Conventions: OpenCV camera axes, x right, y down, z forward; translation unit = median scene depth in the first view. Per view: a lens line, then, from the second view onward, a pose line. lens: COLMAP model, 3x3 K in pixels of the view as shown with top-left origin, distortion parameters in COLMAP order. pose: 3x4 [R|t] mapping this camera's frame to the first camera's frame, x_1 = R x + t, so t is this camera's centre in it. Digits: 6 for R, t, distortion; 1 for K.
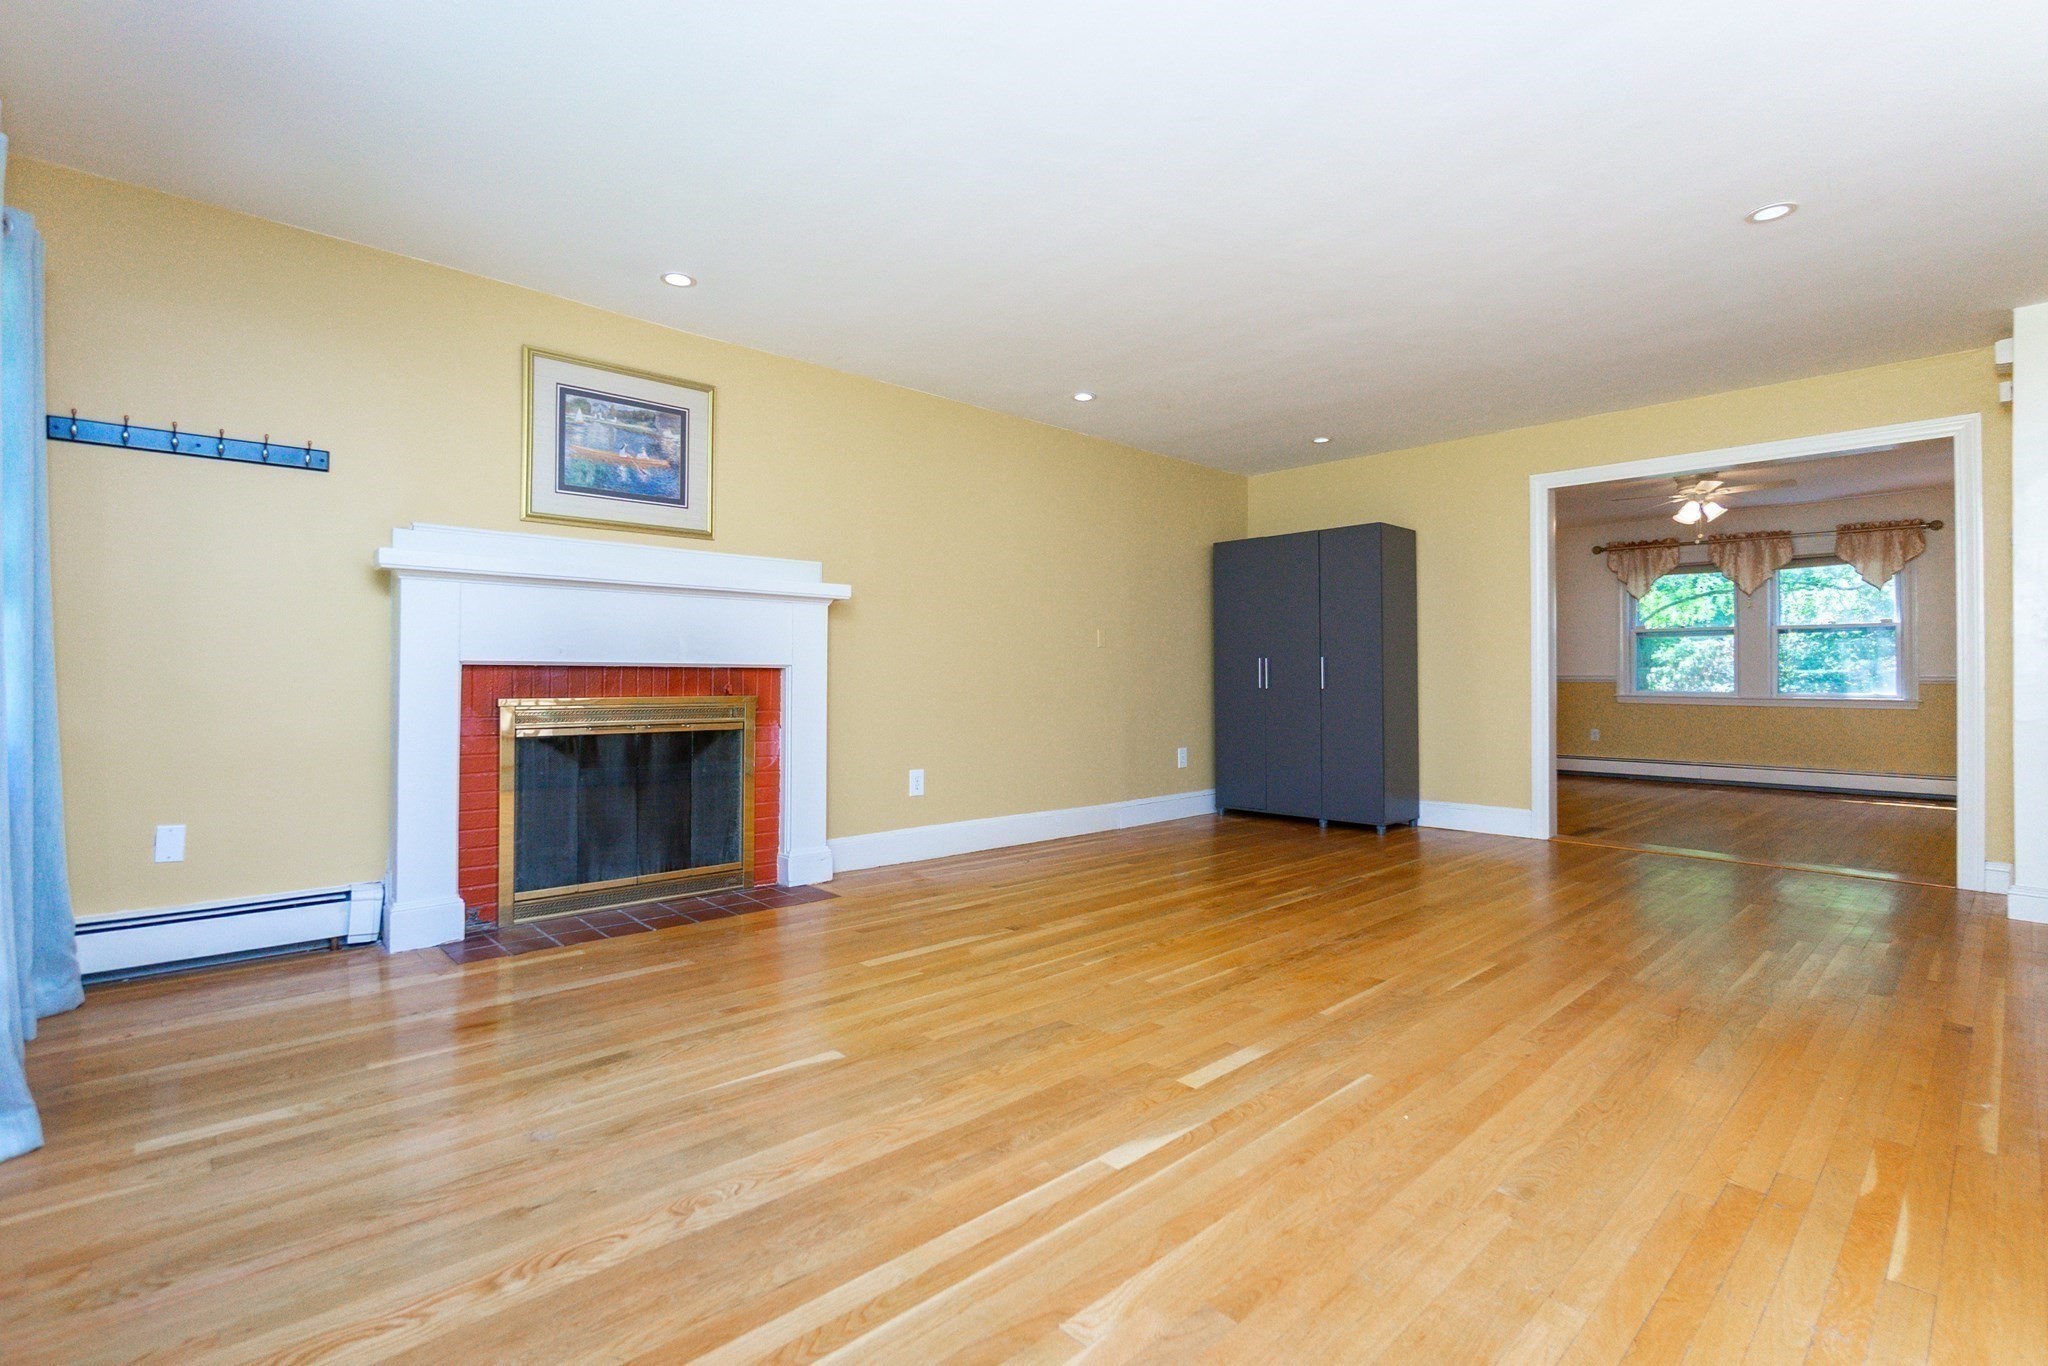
lens RADIAL K [[918.9, 0, 1021.1], [0, 918.9, 669.7], [0, 0, 1]] dist [0.000128, 0.000143]
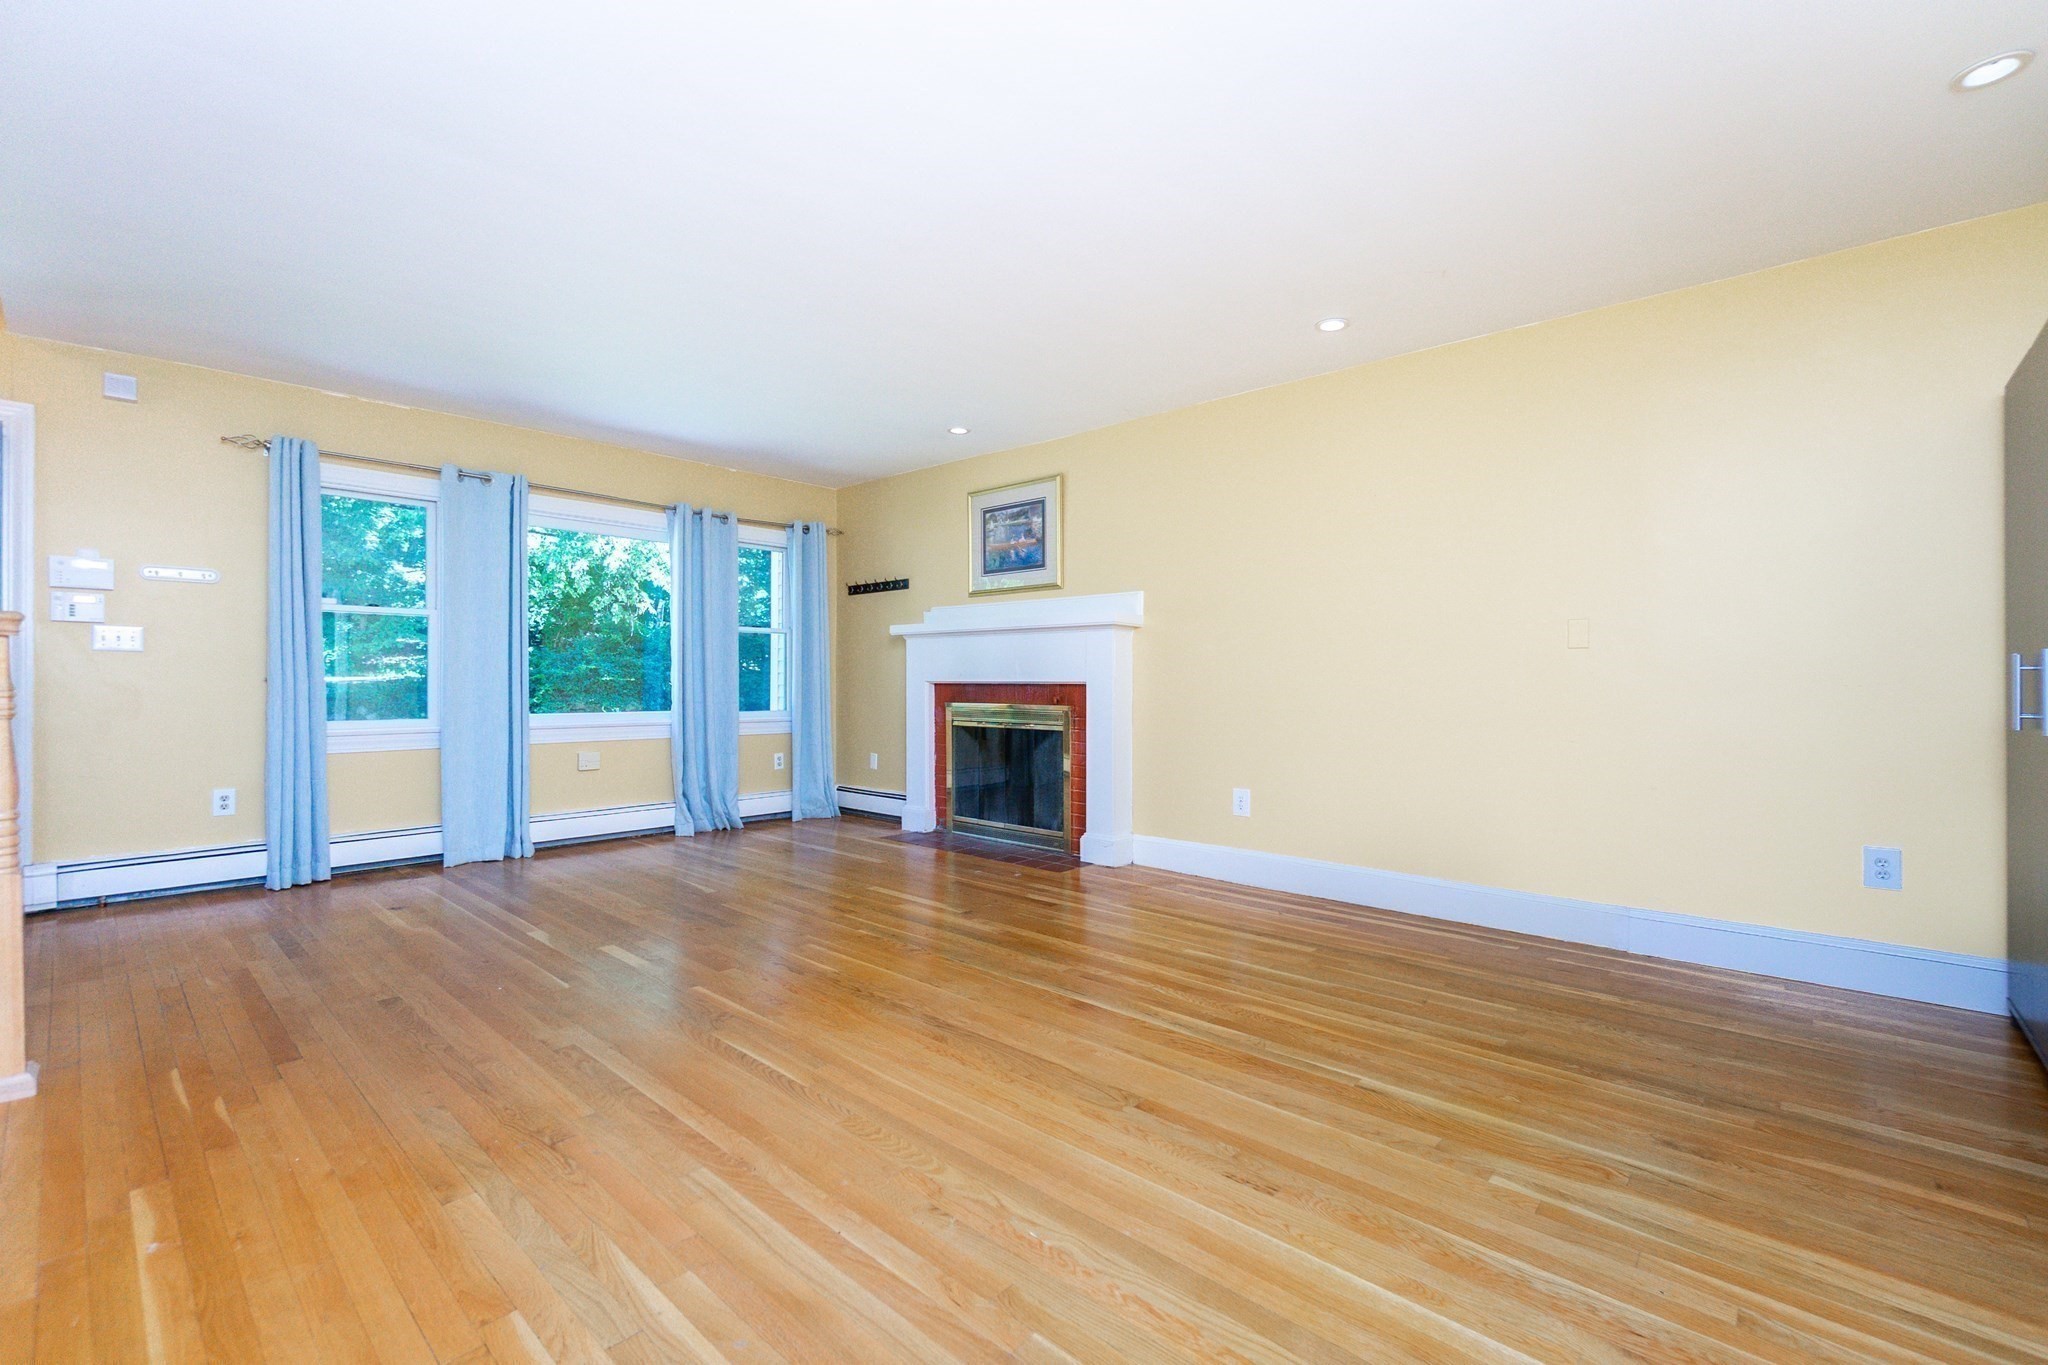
lens RADIAL K [[883.1, 0, 1039.4], [0, 883.1, 677.8], [0, 0, 1]] dist [0.000602, -0.000054]
pose [[0.099302, -0.005925, -0.995040, 0.998482], [0.004386, 0.999975, -0.005517, -0.004217], [0.995048, -0.003816, 0.099326, 0.891942]]
